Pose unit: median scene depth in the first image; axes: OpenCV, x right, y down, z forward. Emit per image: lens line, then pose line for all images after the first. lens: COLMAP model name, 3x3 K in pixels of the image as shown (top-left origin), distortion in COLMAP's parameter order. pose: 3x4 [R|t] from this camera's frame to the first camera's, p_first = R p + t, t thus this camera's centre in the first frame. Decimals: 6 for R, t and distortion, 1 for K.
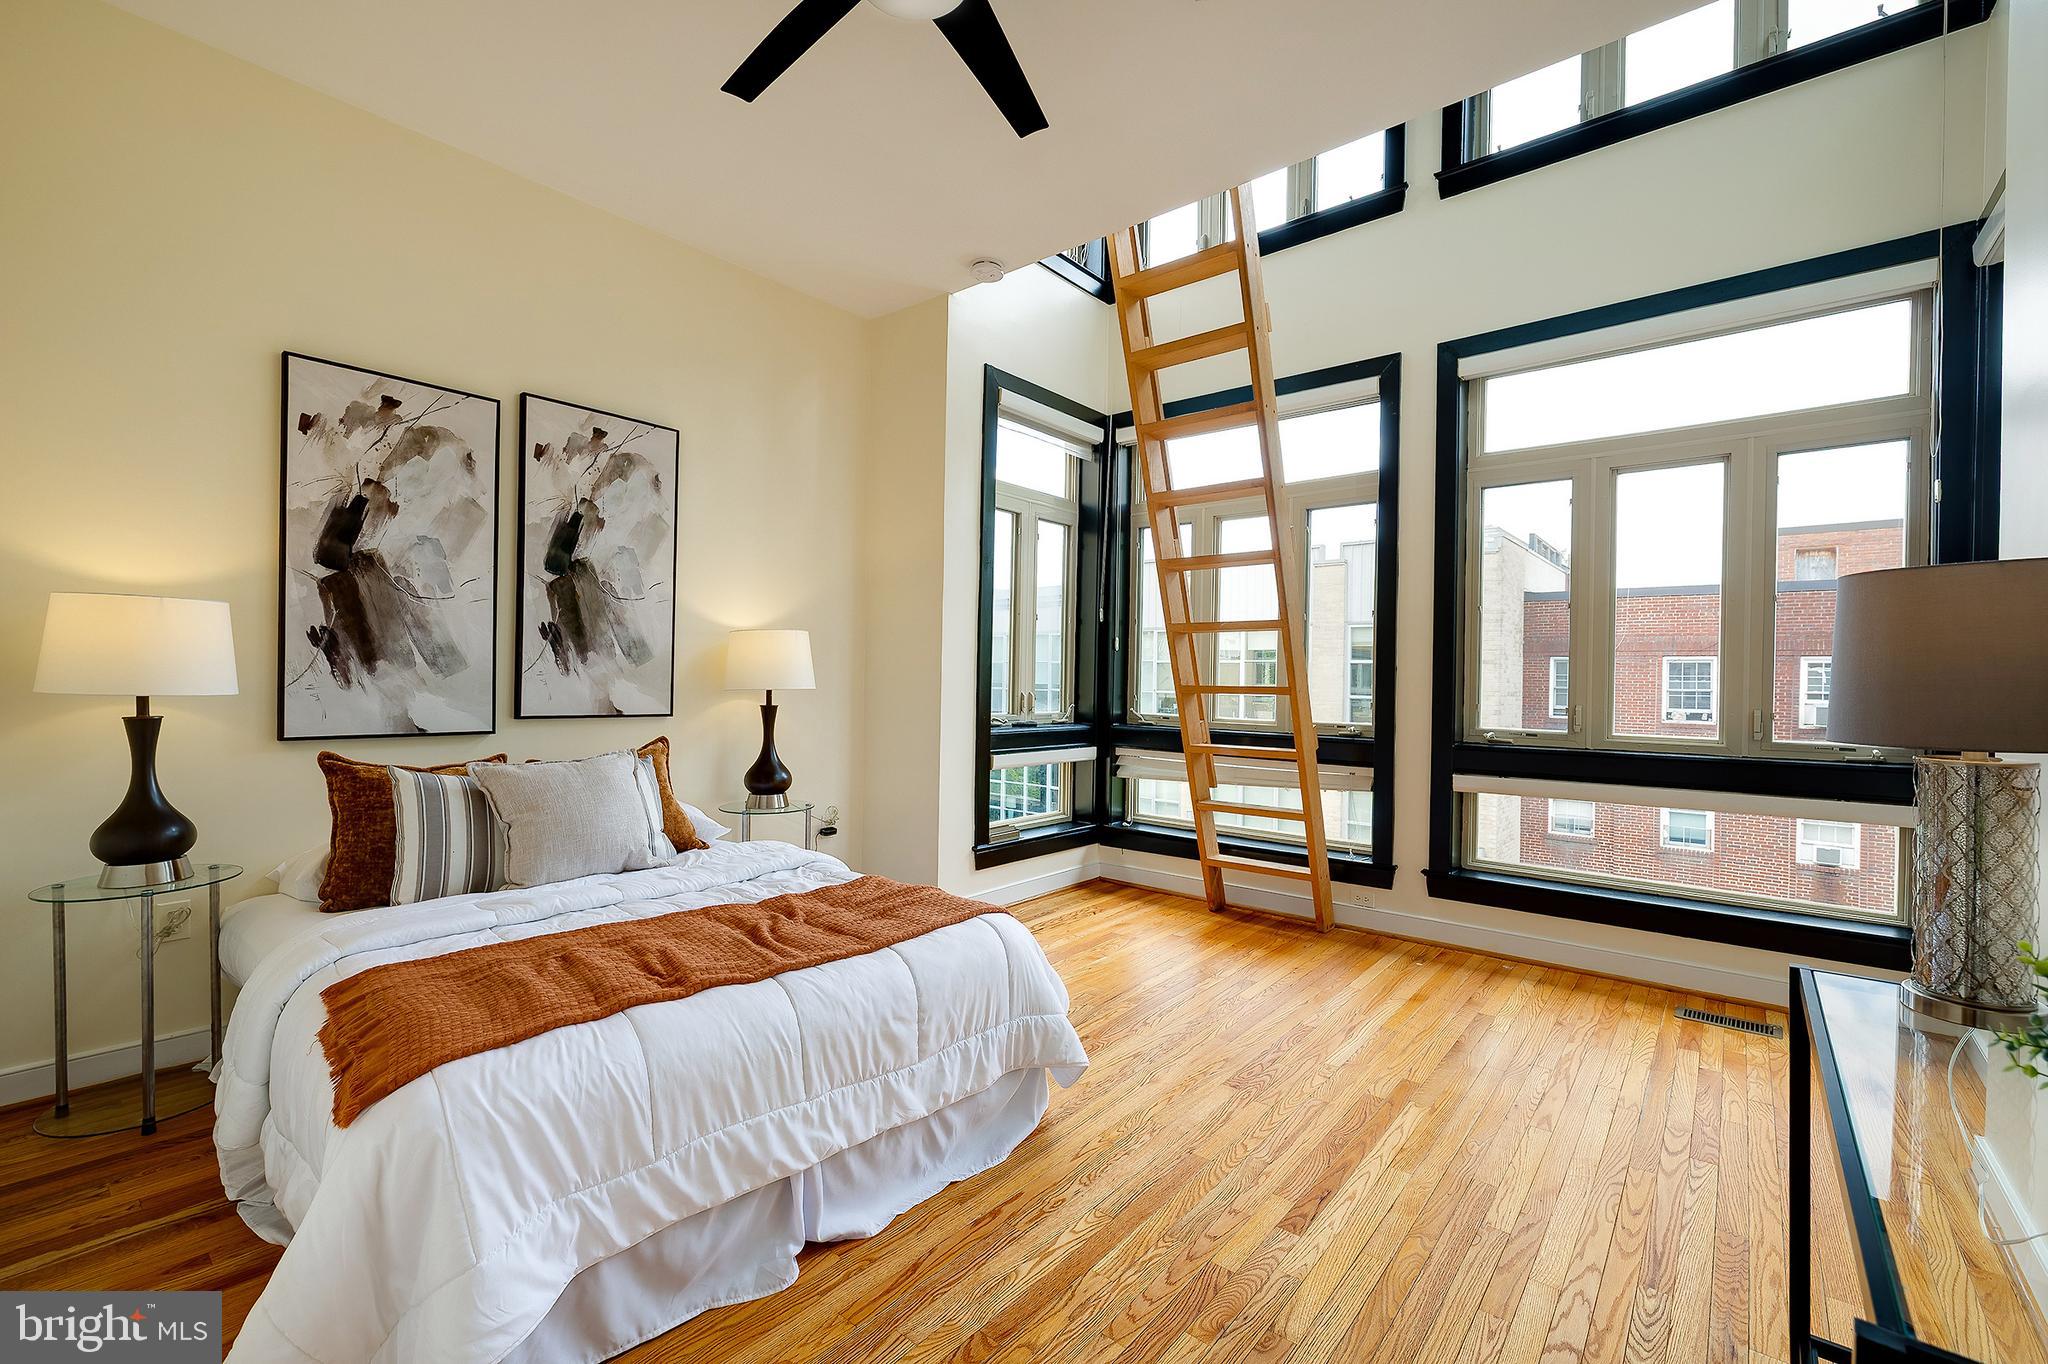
lens RADIAL K [[881.7, 0, 1022.2], [0, 881.7, 683.1], [0, 0, 1]] dist [0.002227, 0.001014]
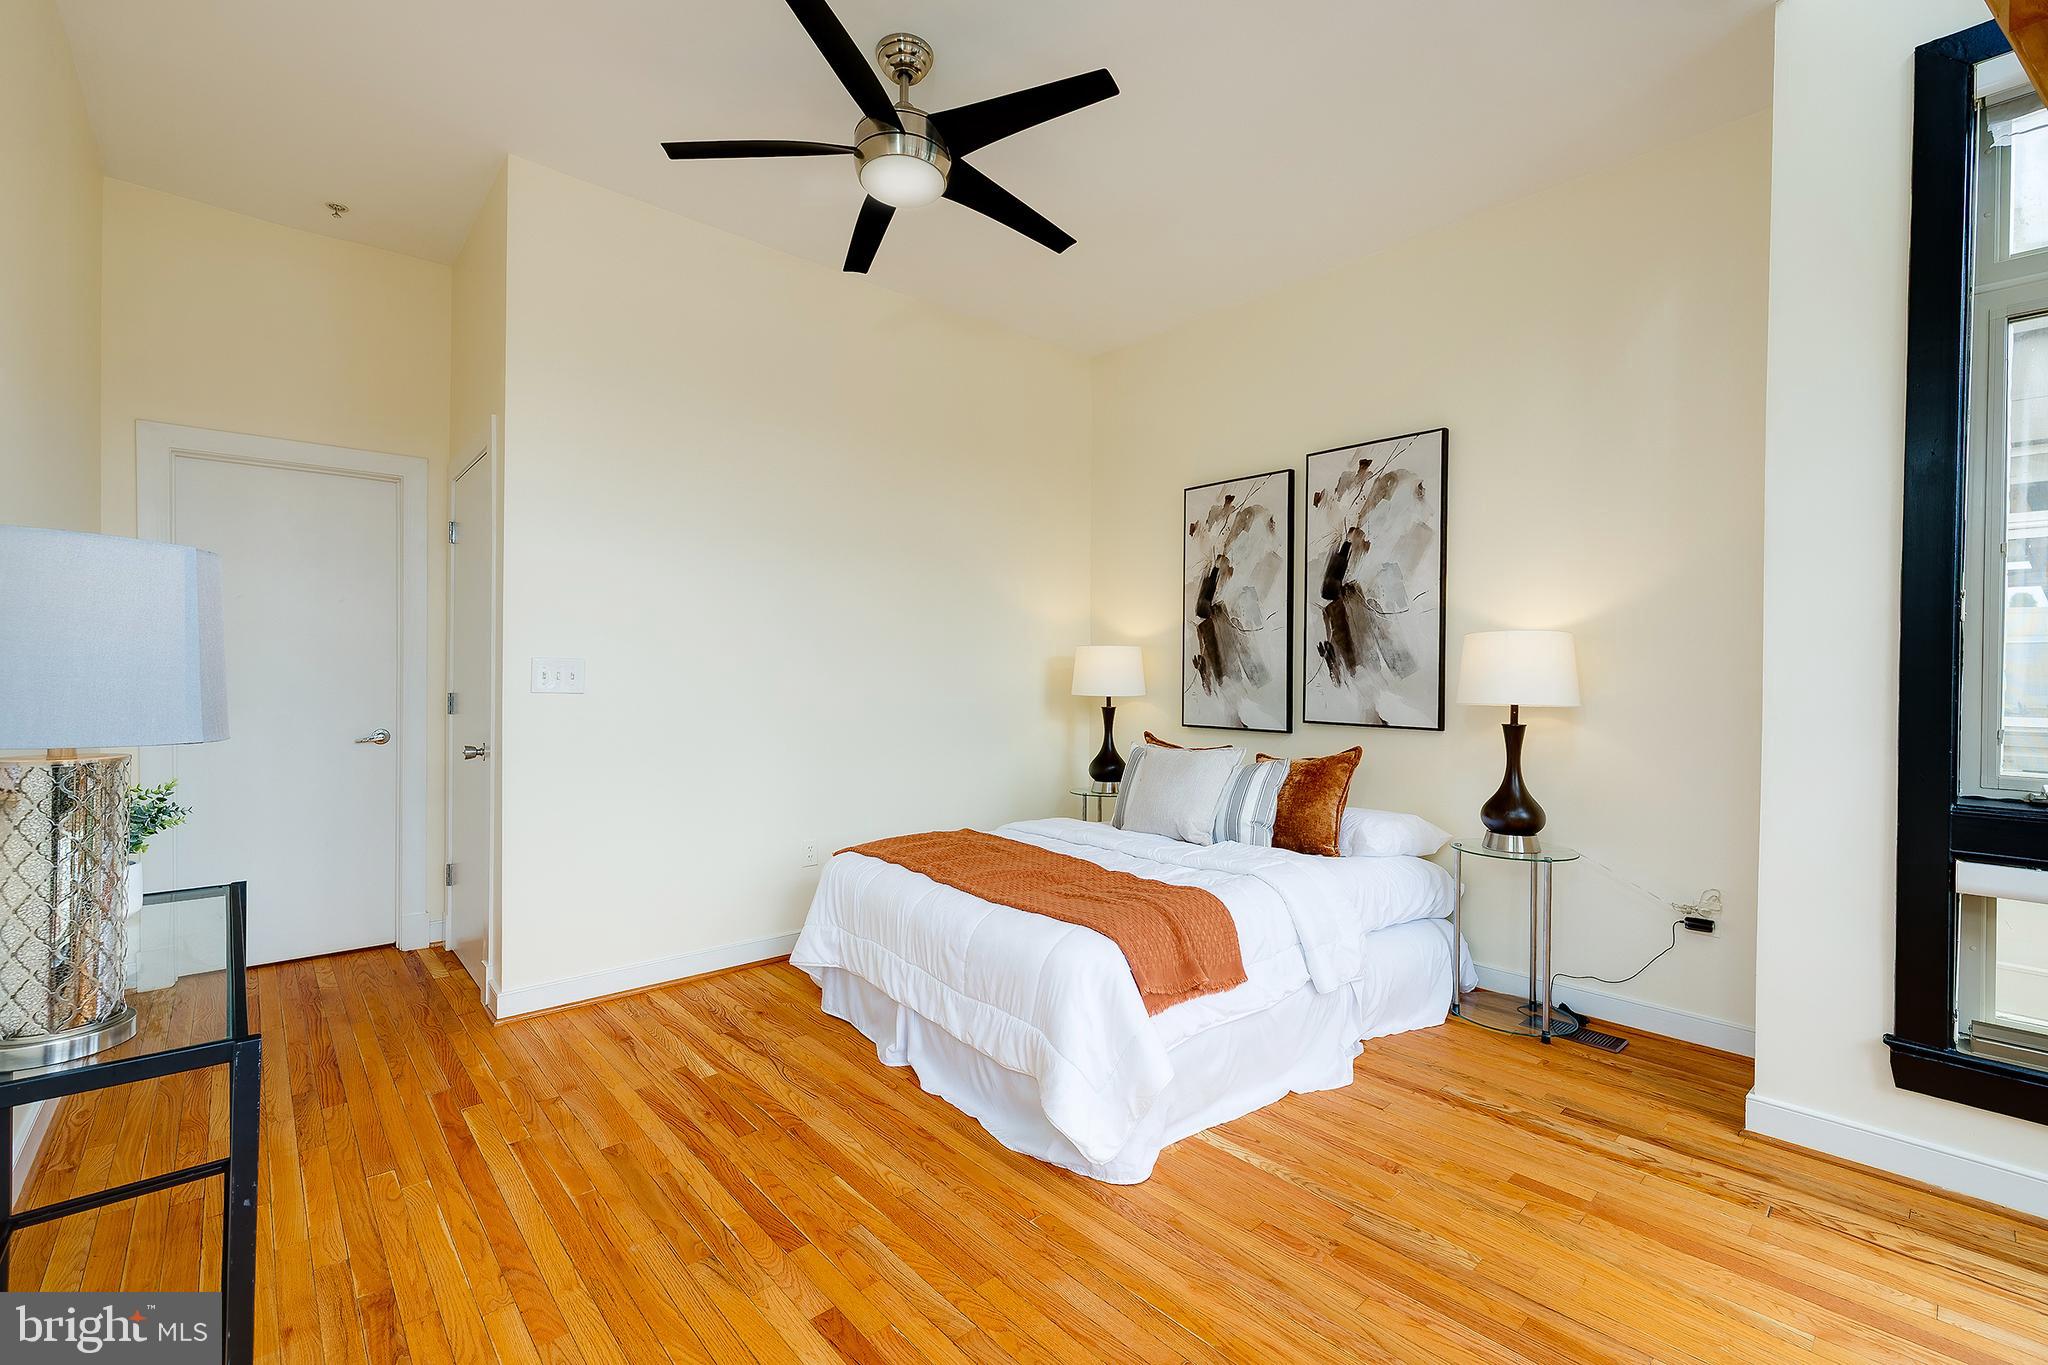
lens RADIAL K [[881.7, 0, 1019.9], [0, 881.7, 678.4], [0, 0, 1]] dist [0.002227, 0.001014]
pose [[-0.151745, -0.014438, -0.988314, 0.665859], [-0.019041, 0.999750, -0.011682, 0.001075], [0.988236, 0.017046, -0.151982, 0.766532]]
